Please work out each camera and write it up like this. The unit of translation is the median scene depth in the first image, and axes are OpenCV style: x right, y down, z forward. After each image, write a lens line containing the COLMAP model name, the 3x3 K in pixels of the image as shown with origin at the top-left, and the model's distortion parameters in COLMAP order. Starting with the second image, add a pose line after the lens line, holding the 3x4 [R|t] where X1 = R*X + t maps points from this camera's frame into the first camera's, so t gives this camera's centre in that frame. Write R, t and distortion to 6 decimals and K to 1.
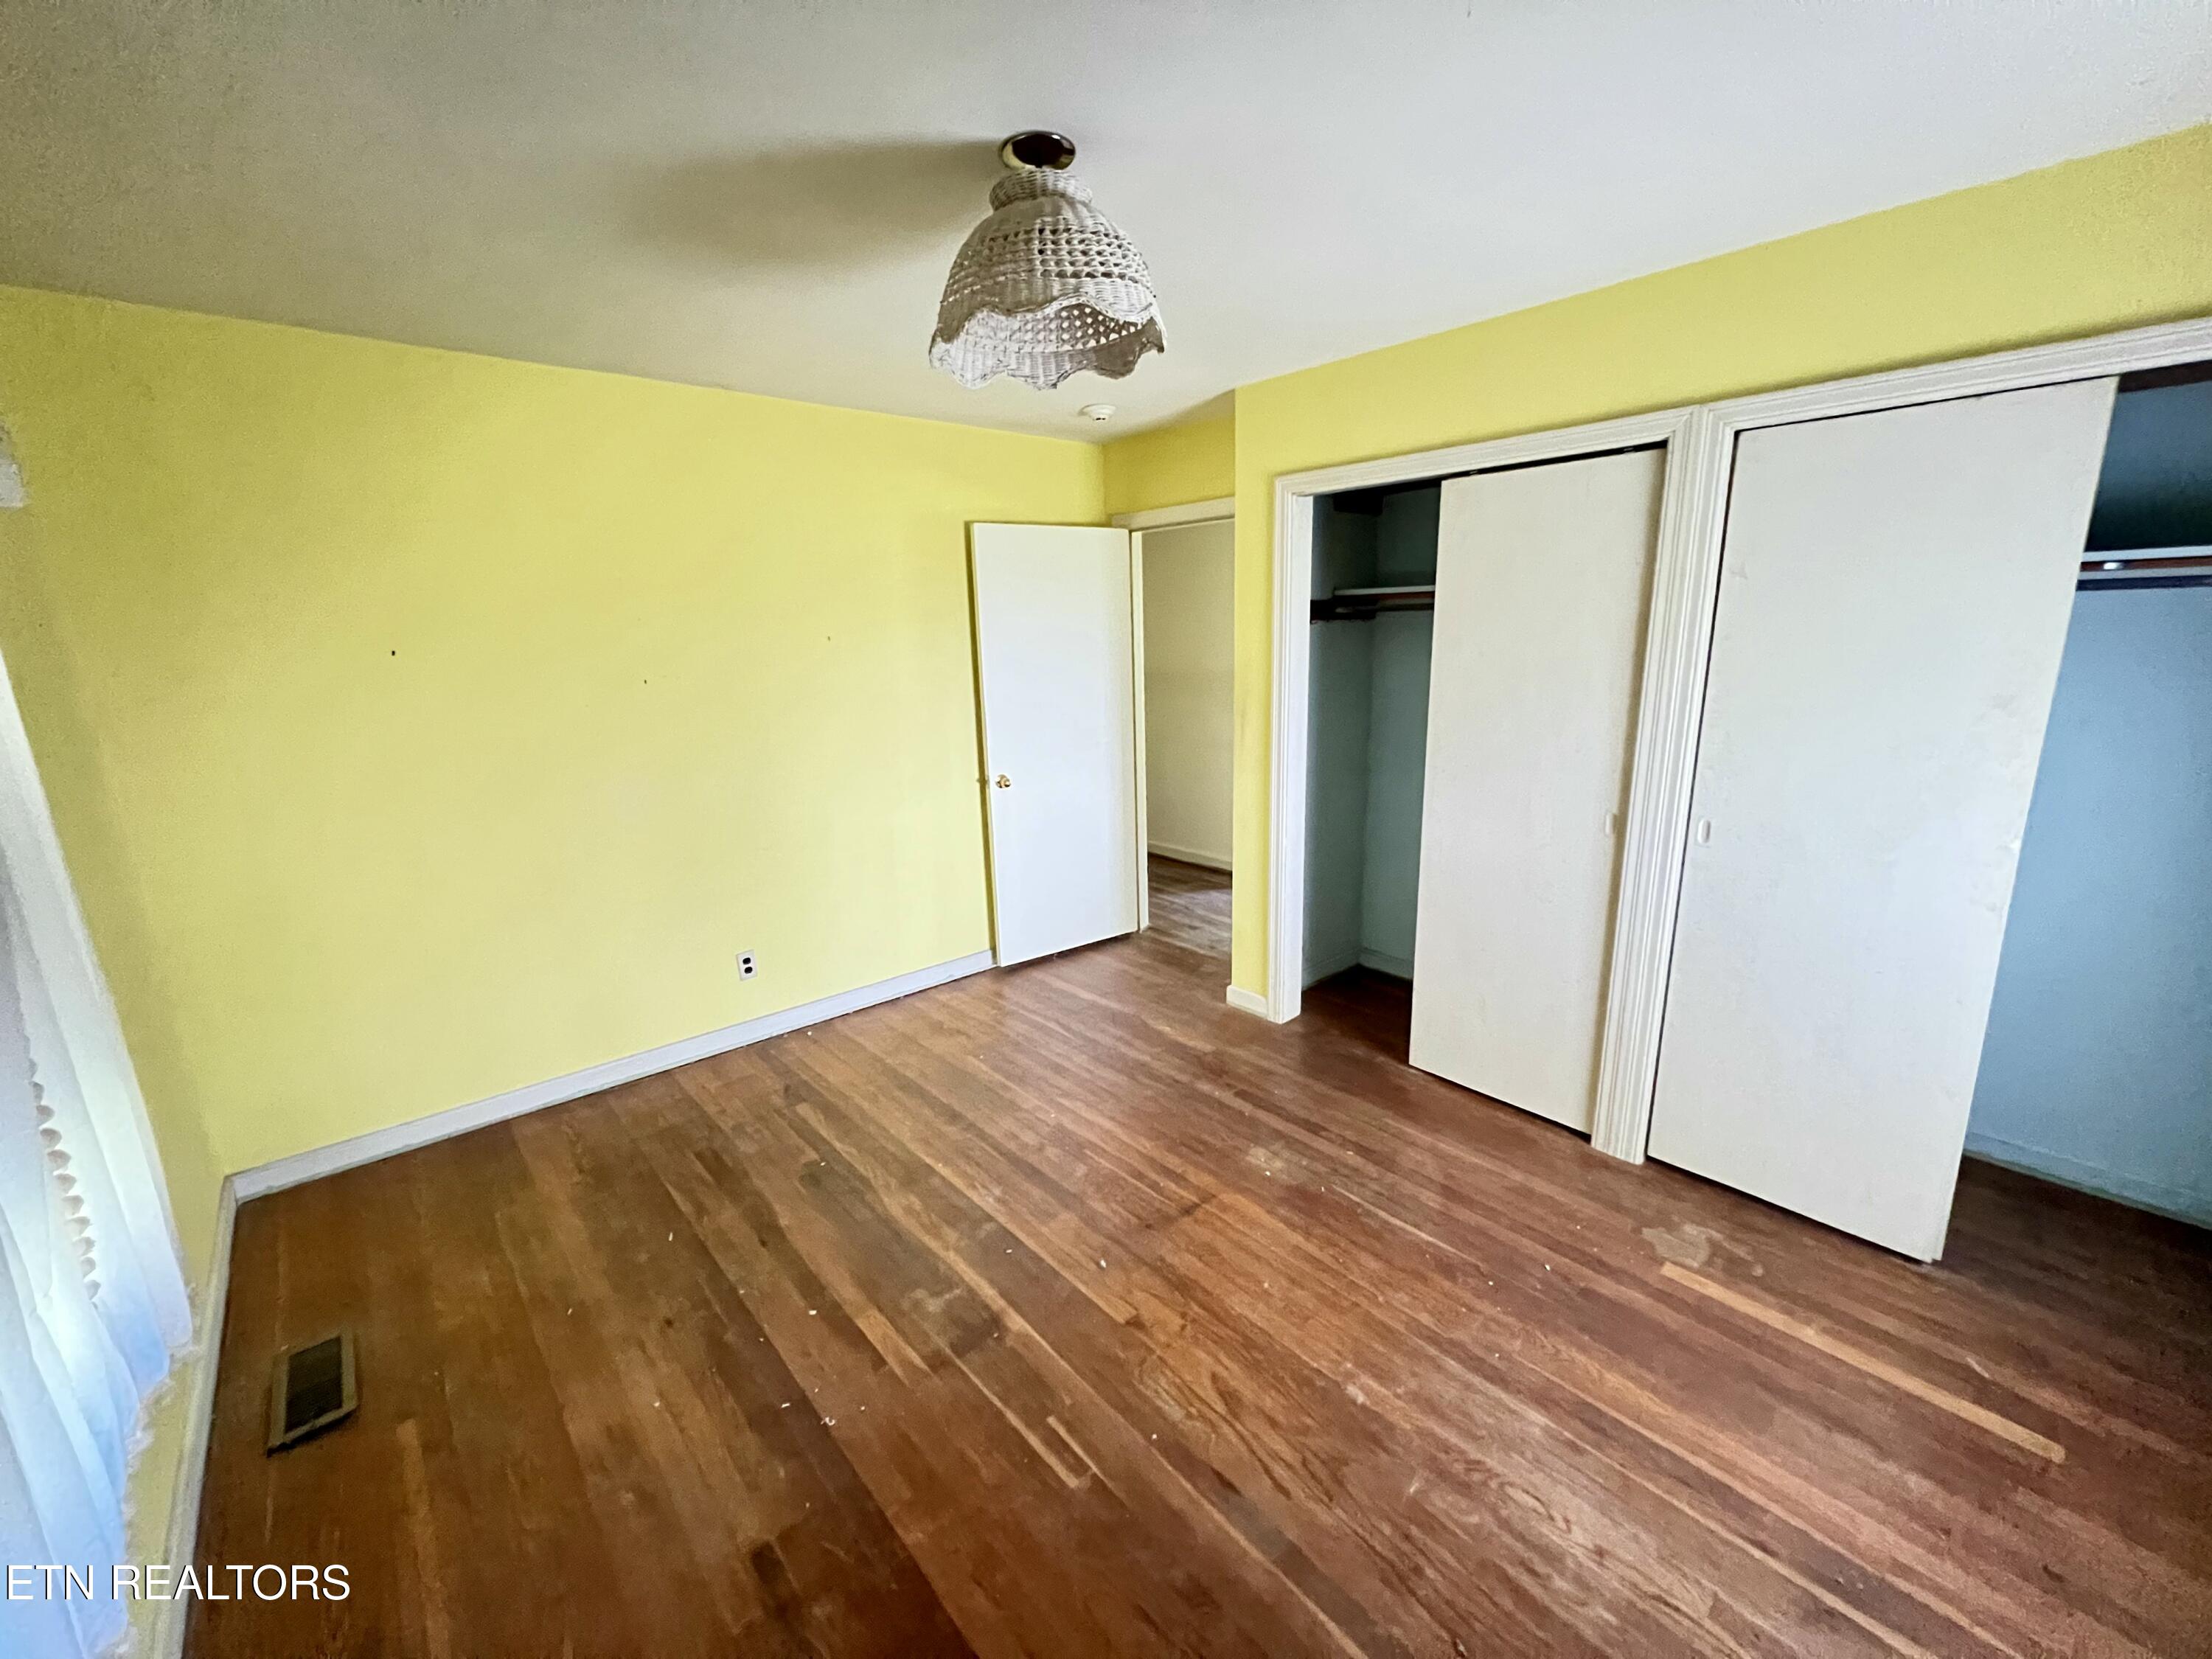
lens RADIAL K [[897.1, 0, 1094.2], [0, 897.1, 824.1], [0, 0, 1]] dist [-0.000477, -0.000144]
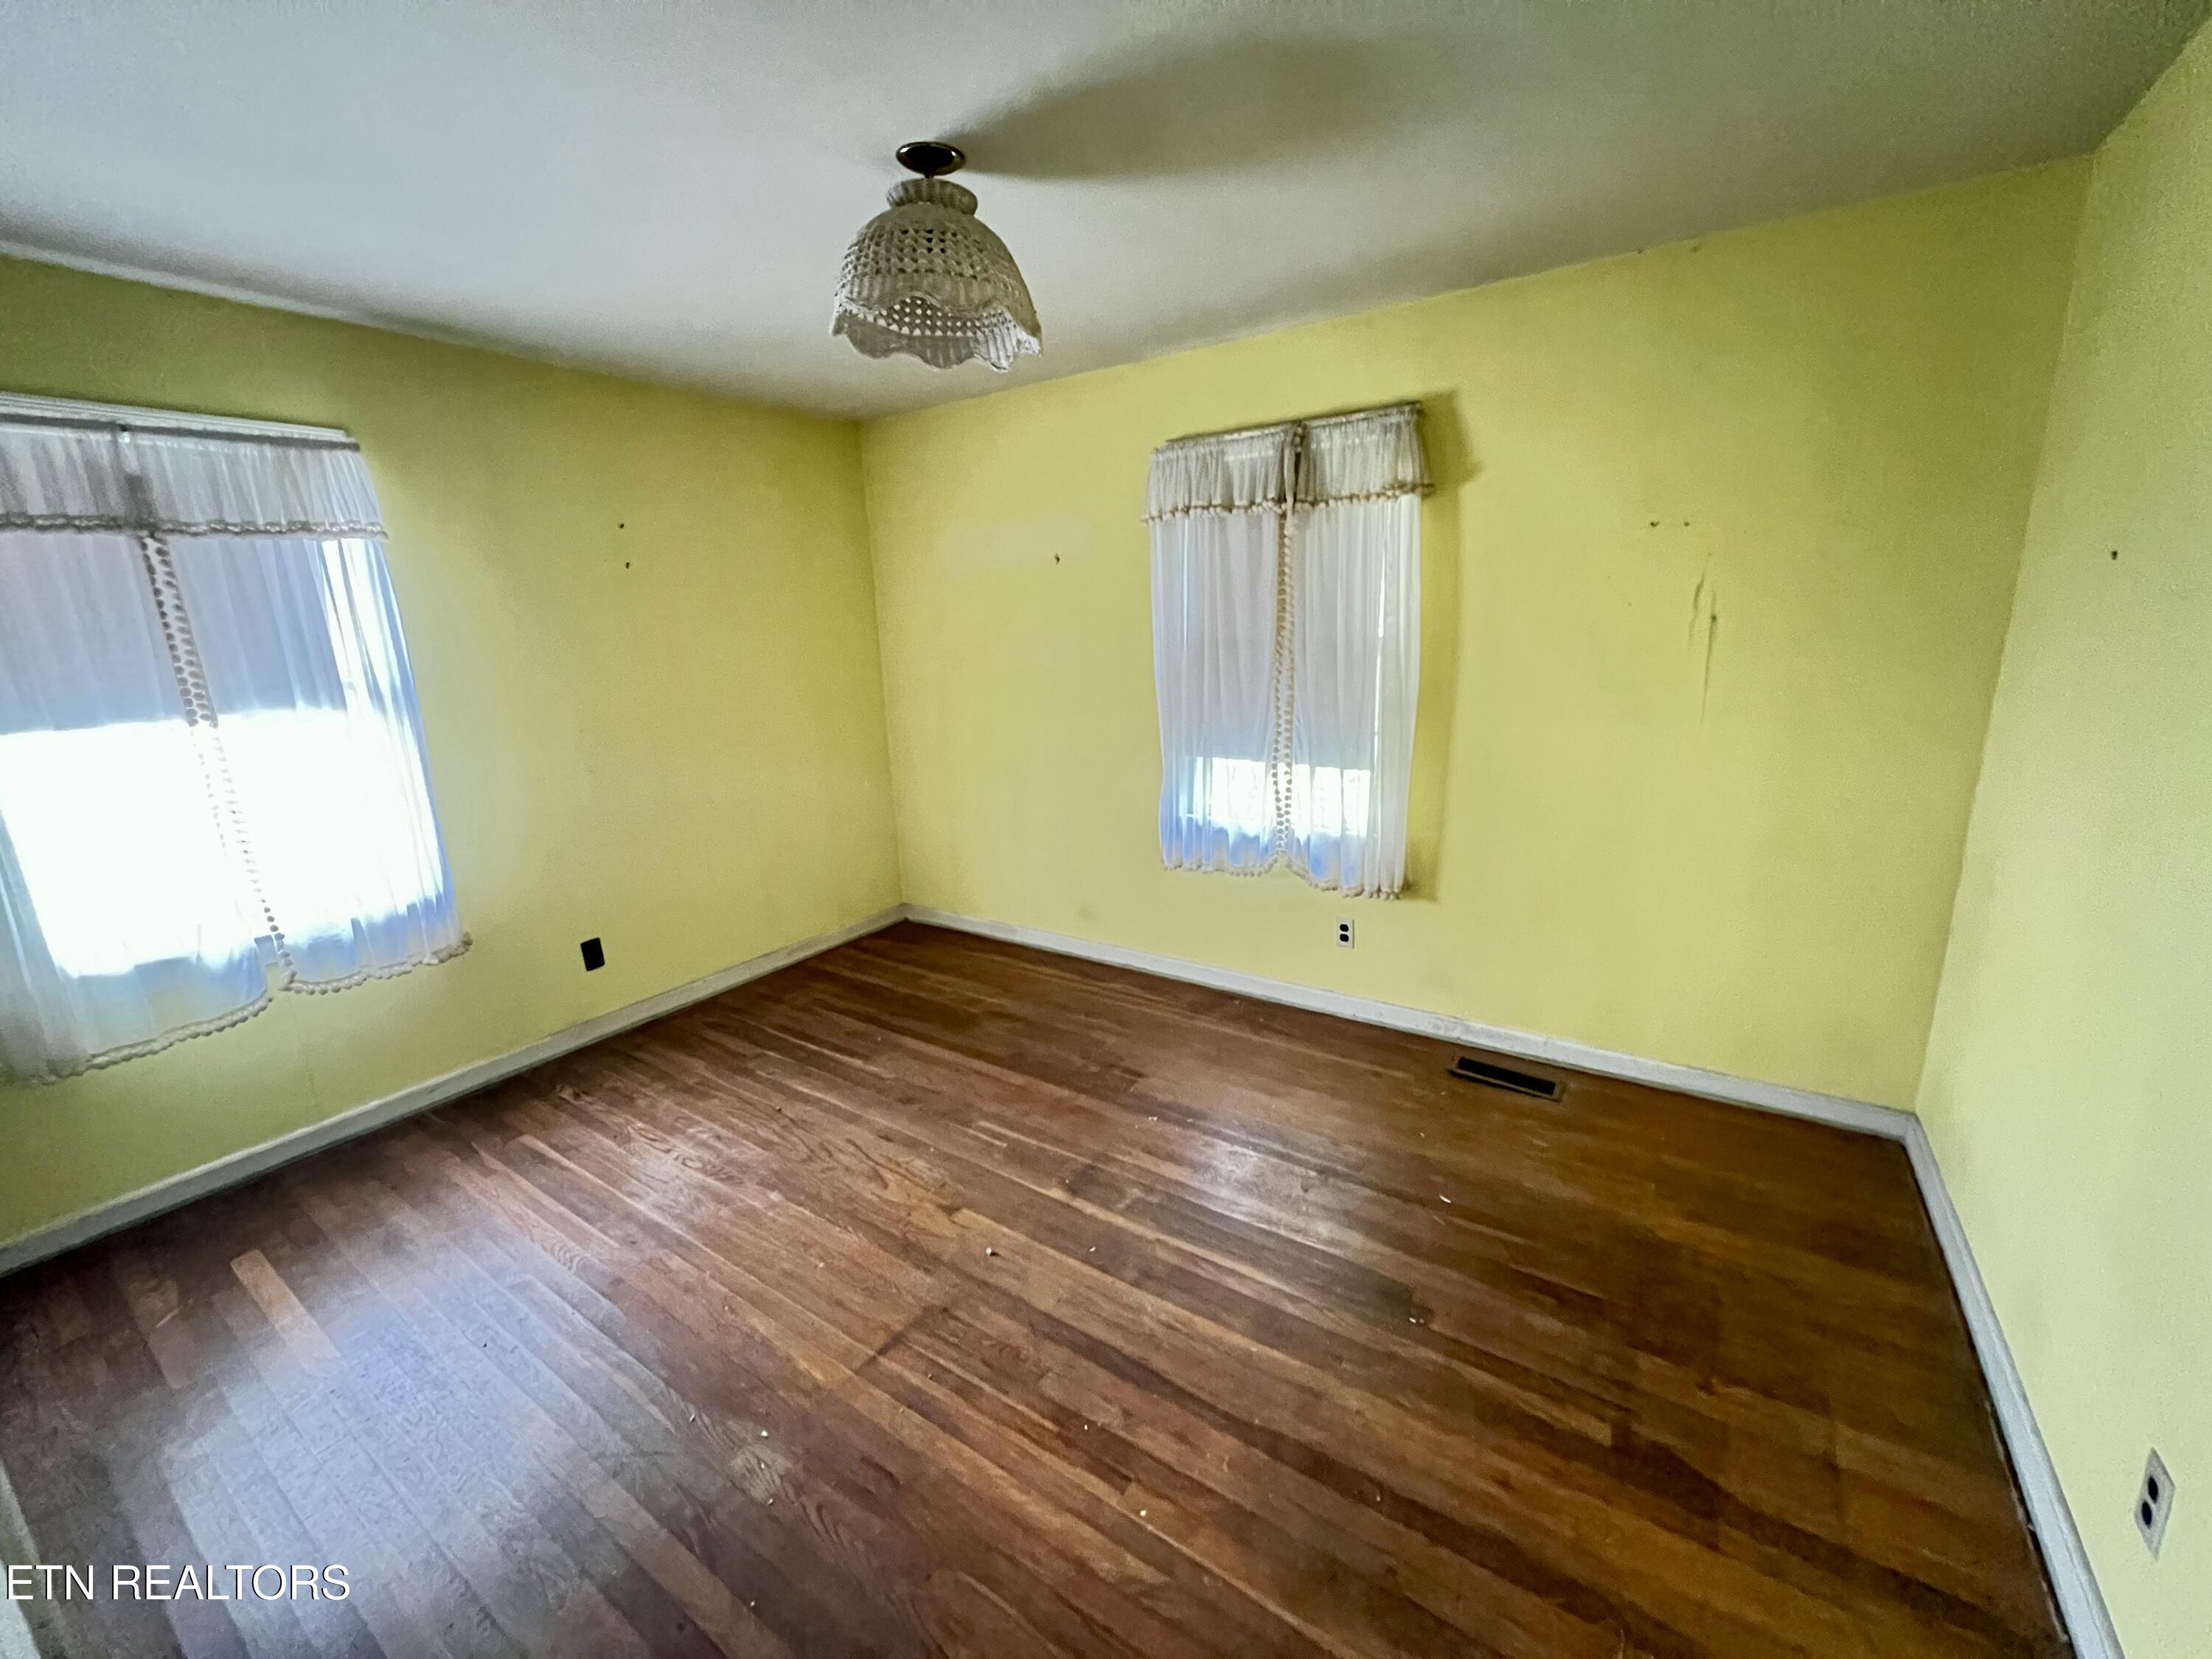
lens RADIAL K [[897.1, 0, 1108.2], [0, 897.1, 823.1], [0, 0, 1]] dist [-0.000477, -0.000144]
pose [[-0.961116, 0.118369, -0.249488, 0.068681], [-0.001873, 0.900656, 0.434529, -0.324397], [0.276138, 0.418100, -0.865413, 1.572027]]
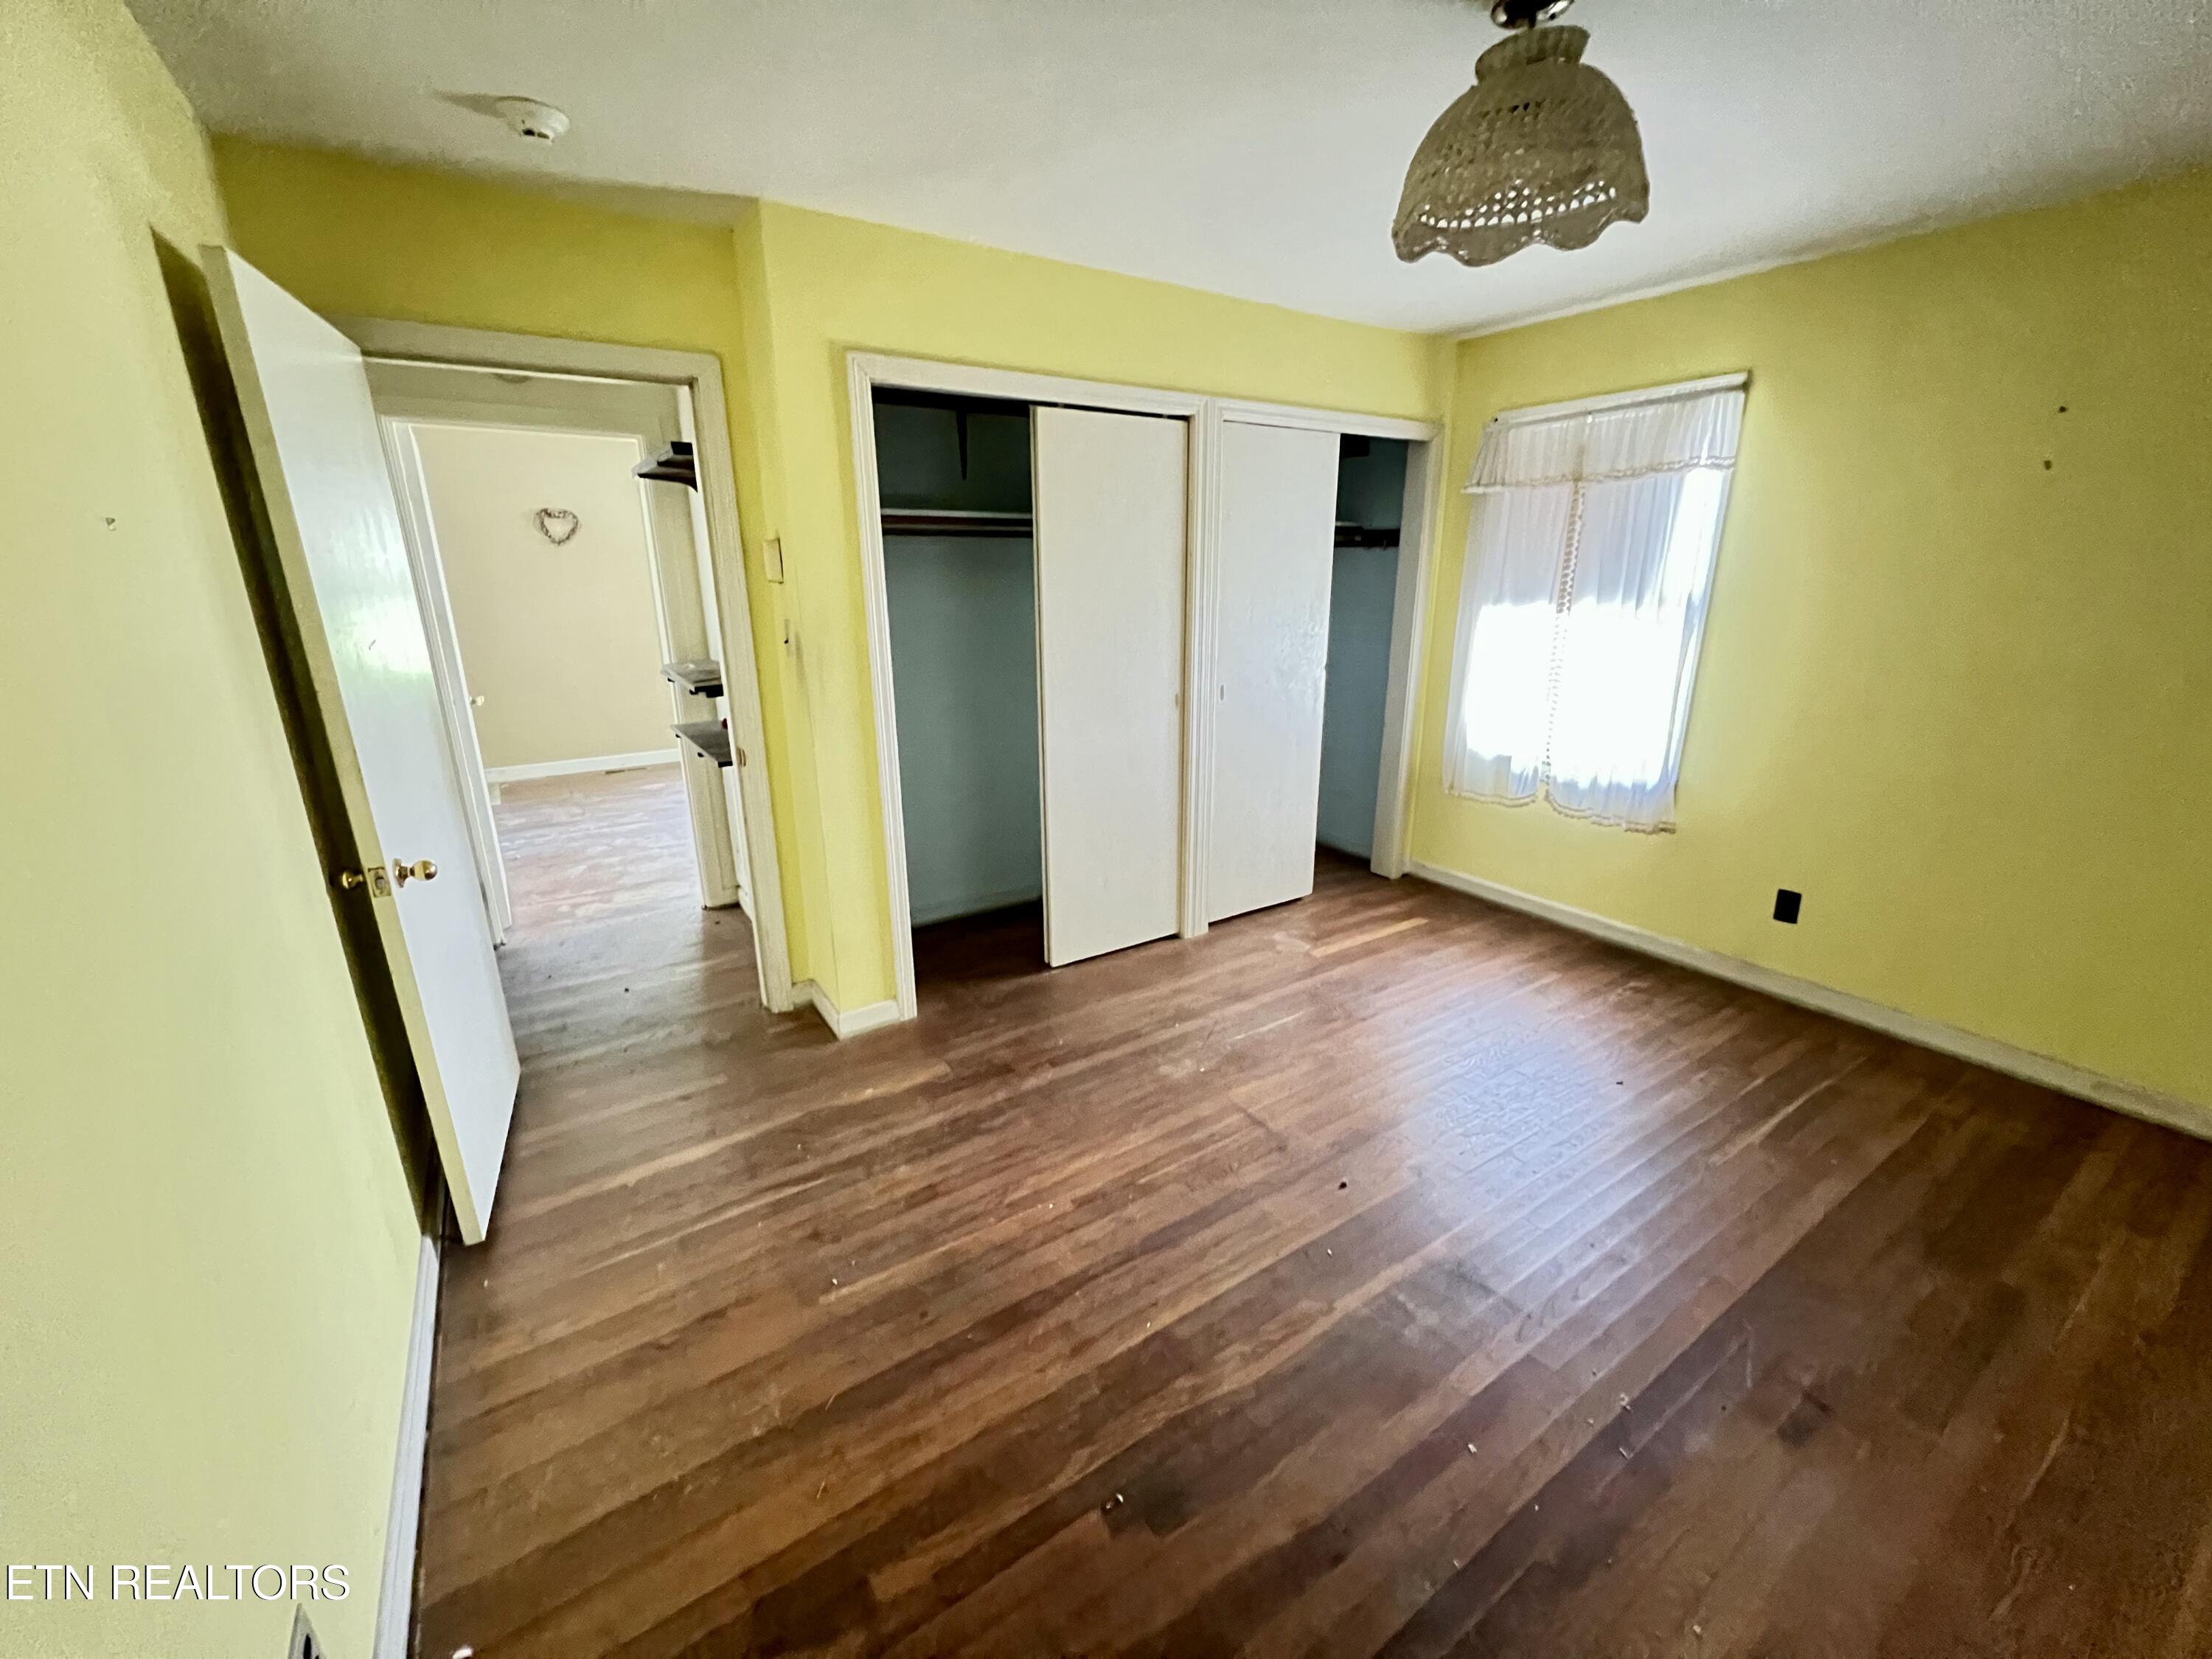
lens RADIAL K [[897.1, 0, 1108.5], [0, 897.1, 828.8], [0, 0, 1]] dist [-0.000477, -0.000144]
pose [[0.117682, -0.259491, 0.958549, -0.823320], [0.219036, 0.948266, 0.229816, -0.160223], [-0.968594, 0.182911, 0.168431, 0.949601]]
